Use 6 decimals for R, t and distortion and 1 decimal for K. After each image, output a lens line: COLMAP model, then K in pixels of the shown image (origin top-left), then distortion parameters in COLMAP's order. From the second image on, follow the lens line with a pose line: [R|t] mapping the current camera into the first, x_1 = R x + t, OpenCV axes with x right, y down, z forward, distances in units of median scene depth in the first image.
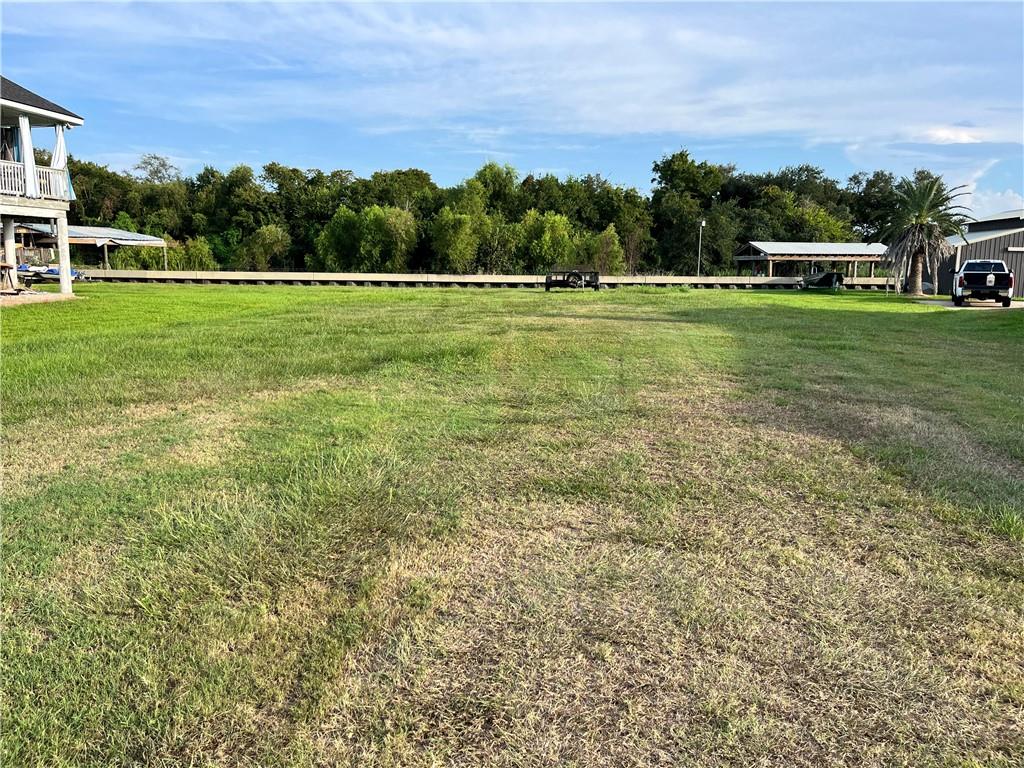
lens RADIAL K [[769.8, 0, 507.1], [0, 769.8, 388.2], [0, 0, 1]] dist [0.041494, -0.055360]
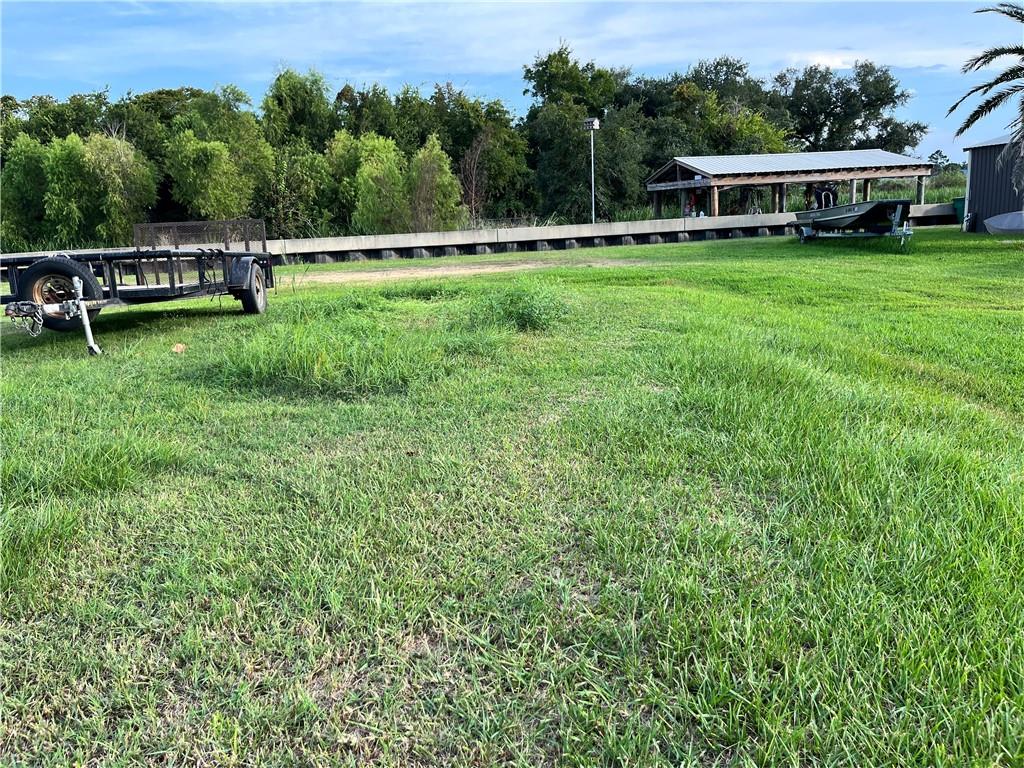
lens RADIAL K [[769.8, 0, 507.1], [0, 769.8, 388.2], [0, 0, 1]] dist [0.041494, -0.055360]
pose [[0.989734, -0.085656, 0.114411, 0.079358], [0.077812, 0.994411, 0.071355, -0.050091], [-0.119883, -0.061720, 0.990868, 0.316769]]
